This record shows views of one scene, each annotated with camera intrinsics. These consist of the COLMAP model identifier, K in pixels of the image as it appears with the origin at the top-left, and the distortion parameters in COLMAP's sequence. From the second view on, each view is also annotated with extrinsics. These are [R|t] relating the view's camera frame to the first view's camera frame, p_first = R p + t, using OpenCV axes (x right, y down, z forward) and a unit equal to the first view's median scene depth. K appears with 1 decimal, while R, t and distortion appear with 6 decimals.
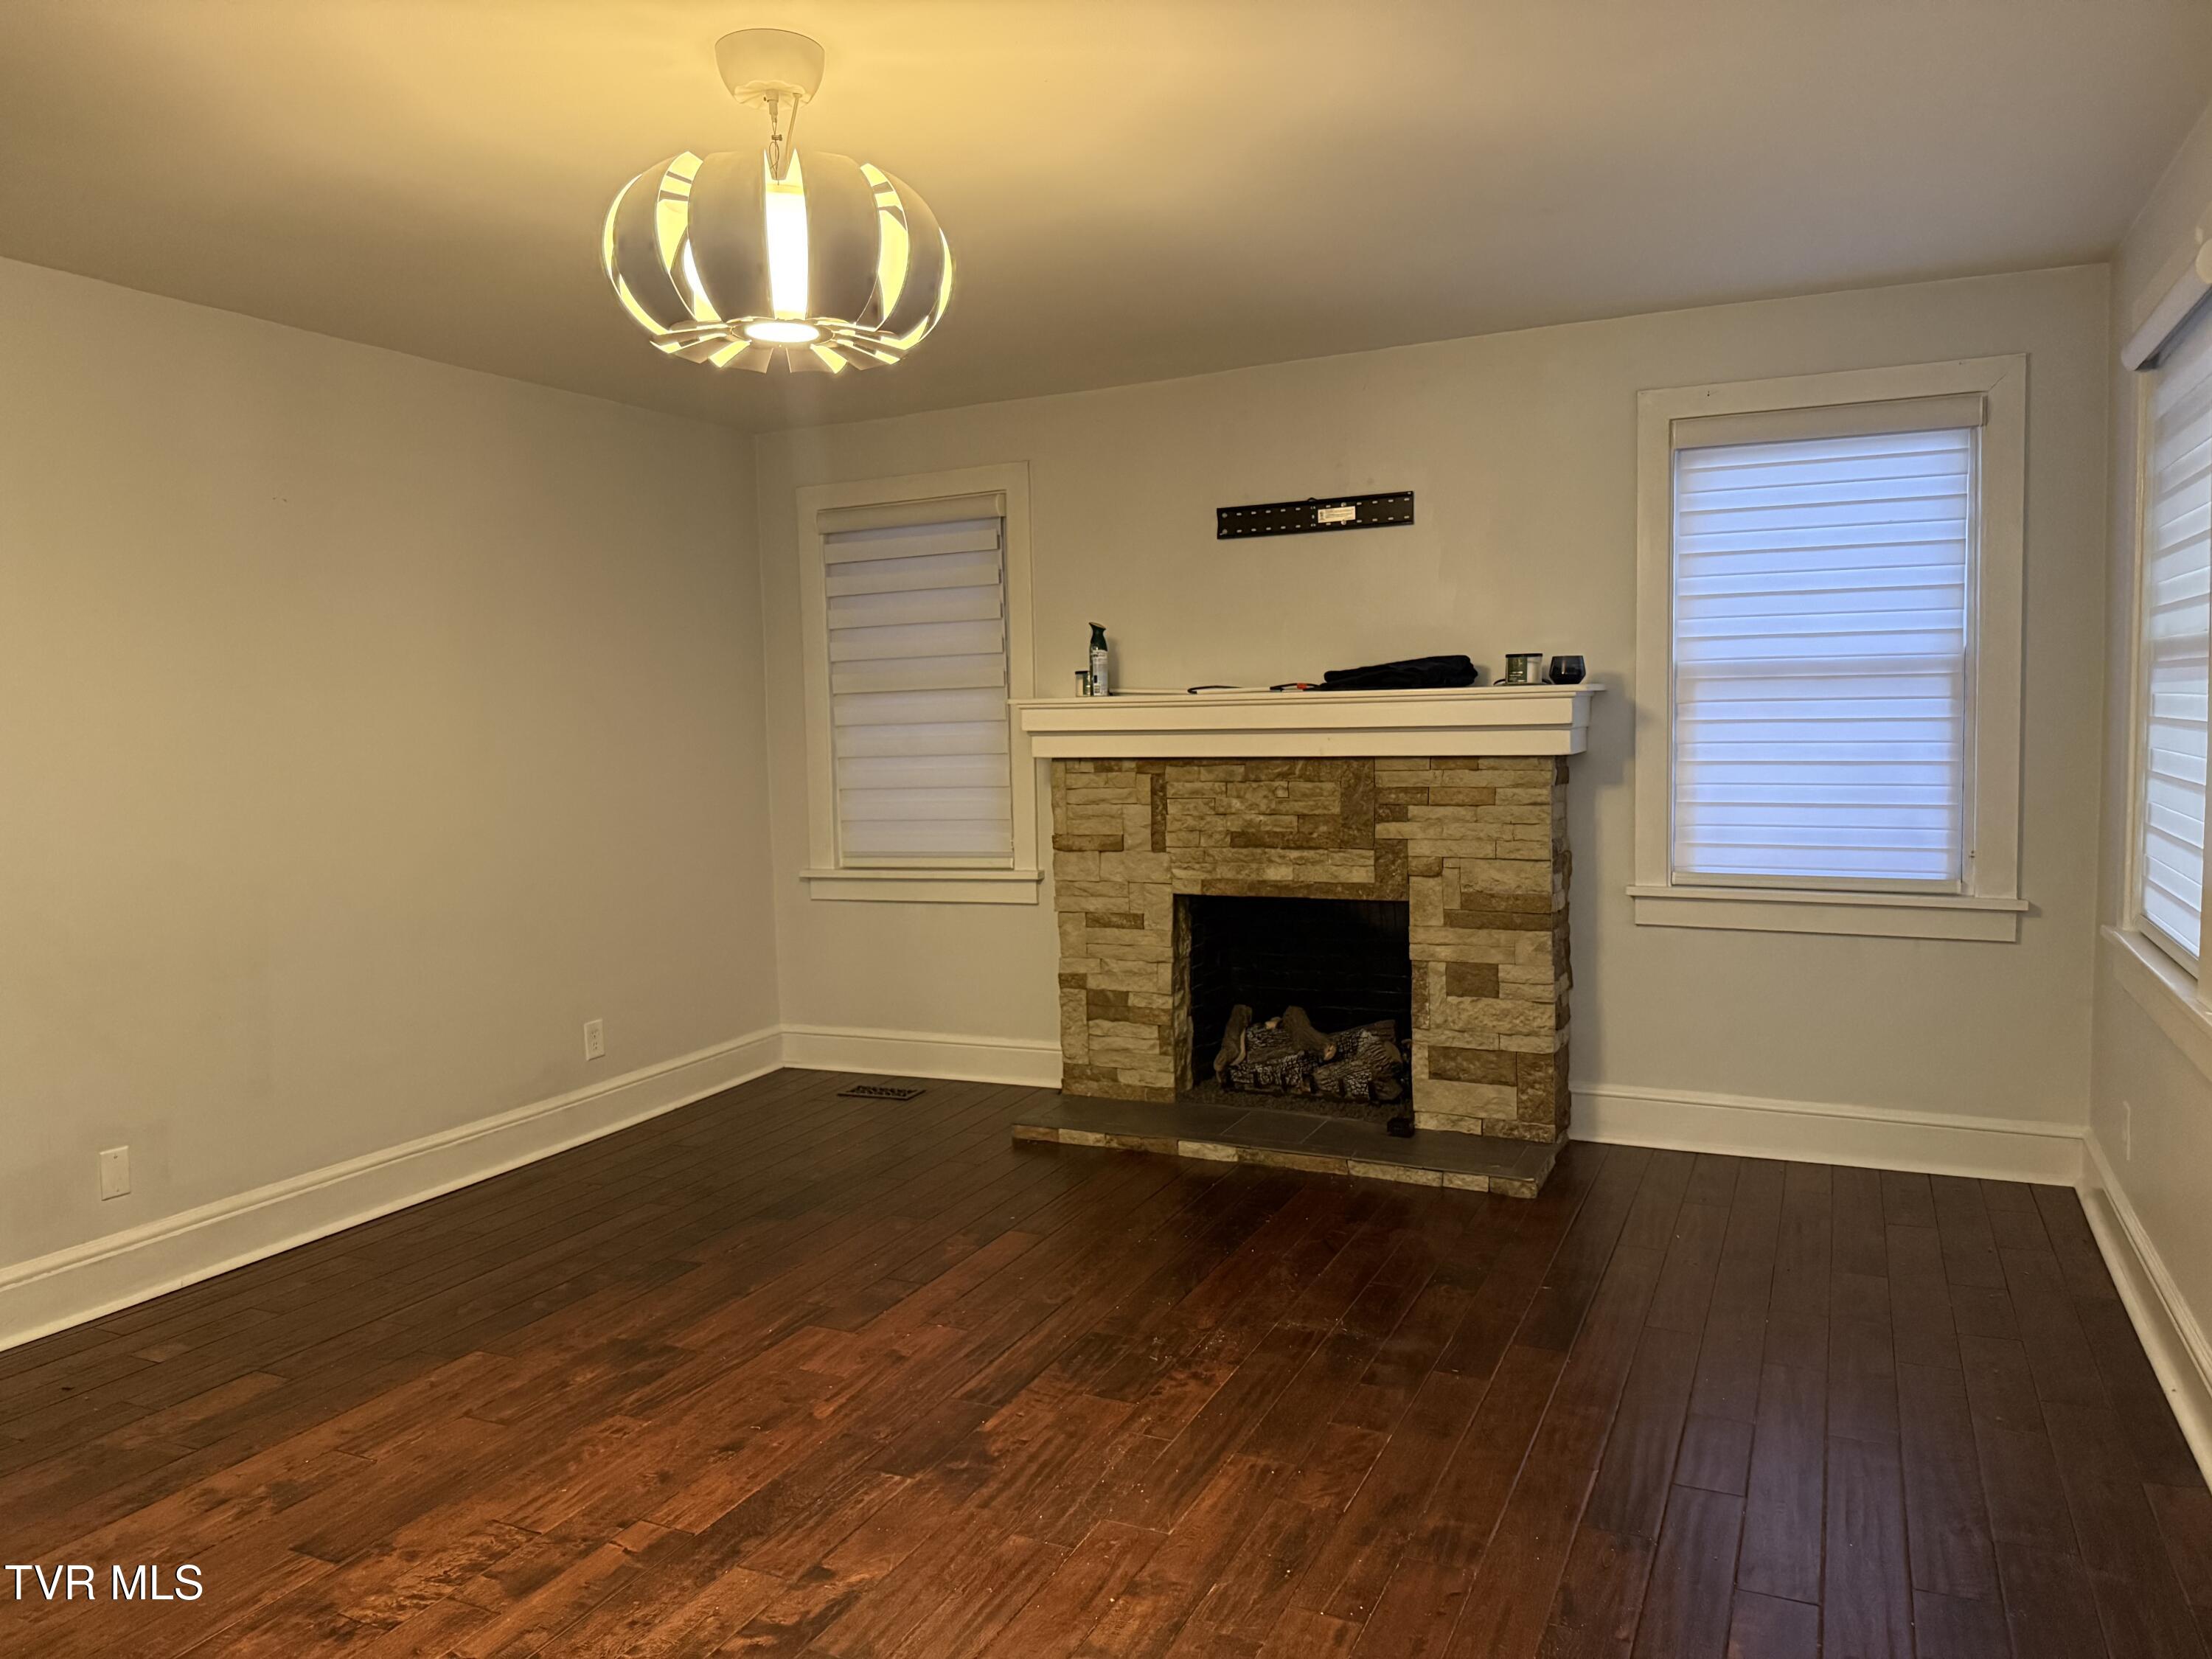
lens RADIAL K [[1549.5, 0, 1106.0], [0, 1549.5, 829.5], [0, 0, 1]] dist [0.054785, -0.000294]
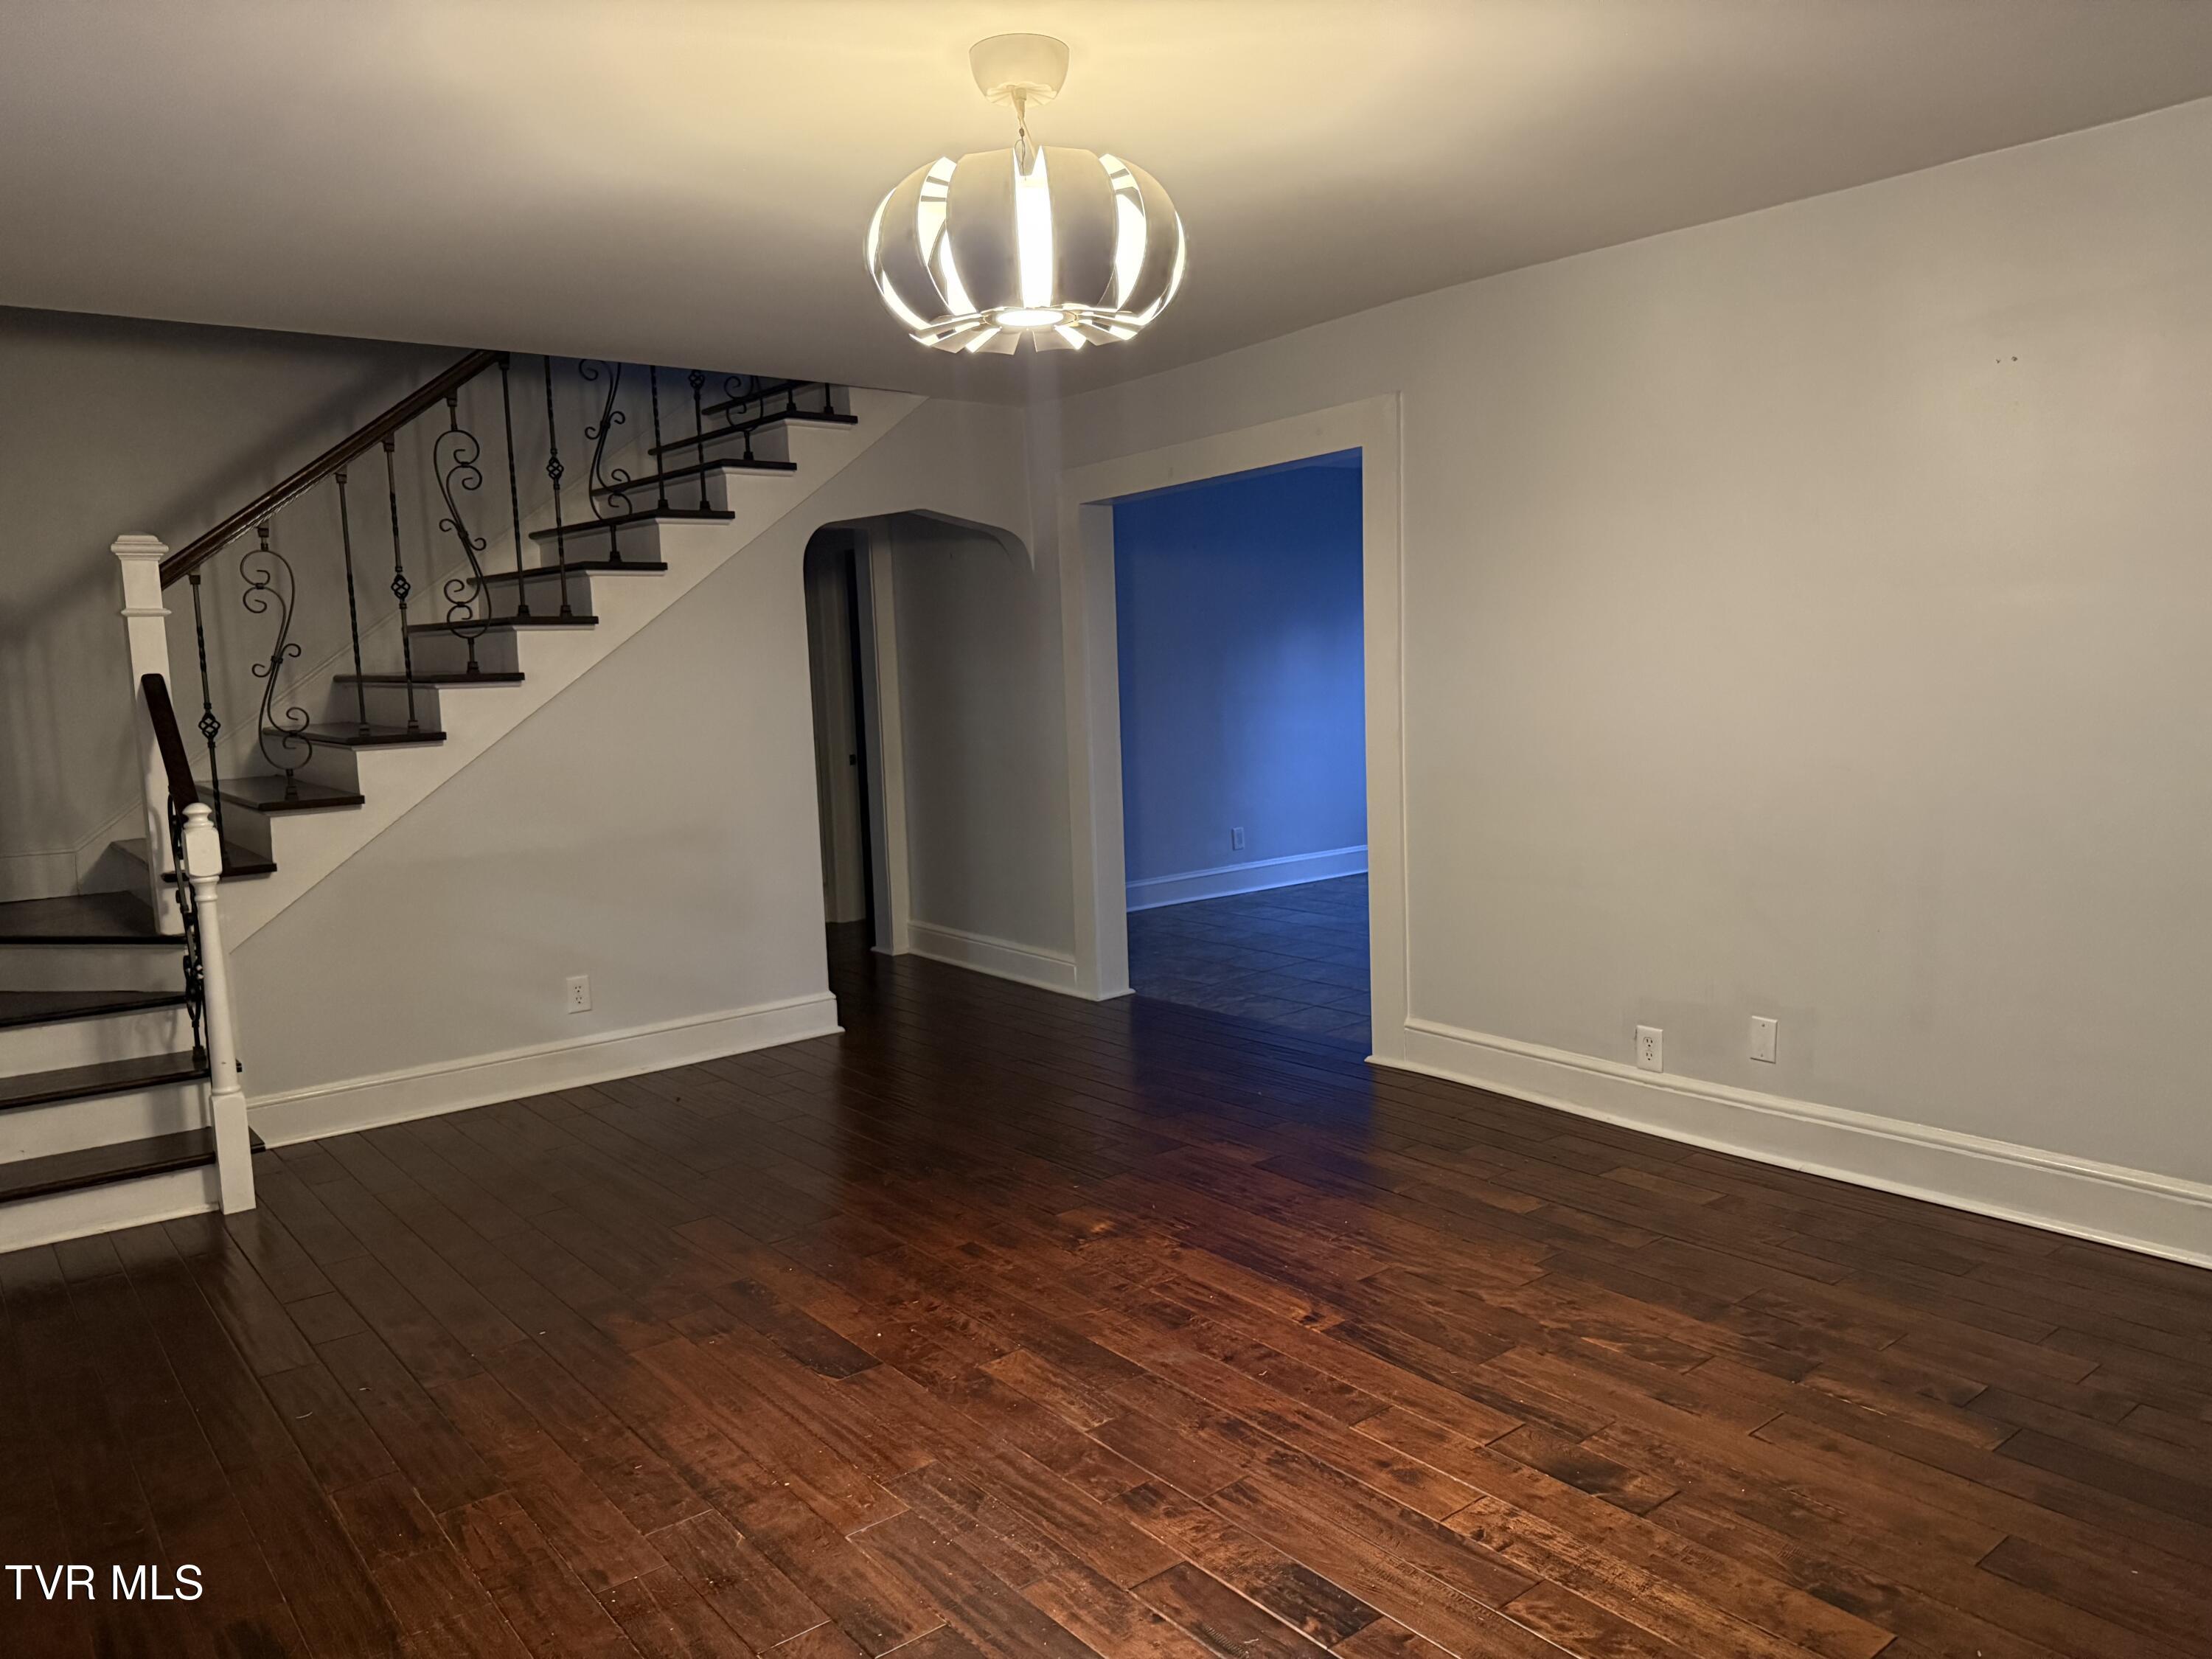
lens RADIAL K [[1549.5, 0, 1106.0], [0, 1549.5, 829.5], [0, 0, 1]] dist [0.054785, -0.000294]
pose [[-0.425428, 0.144010, -0.893461, 0.691076], [-0.019744, 0.985546, 0.168254, -0.136294], [0.904777, 0.089221, -0.416436, 1.333874]]
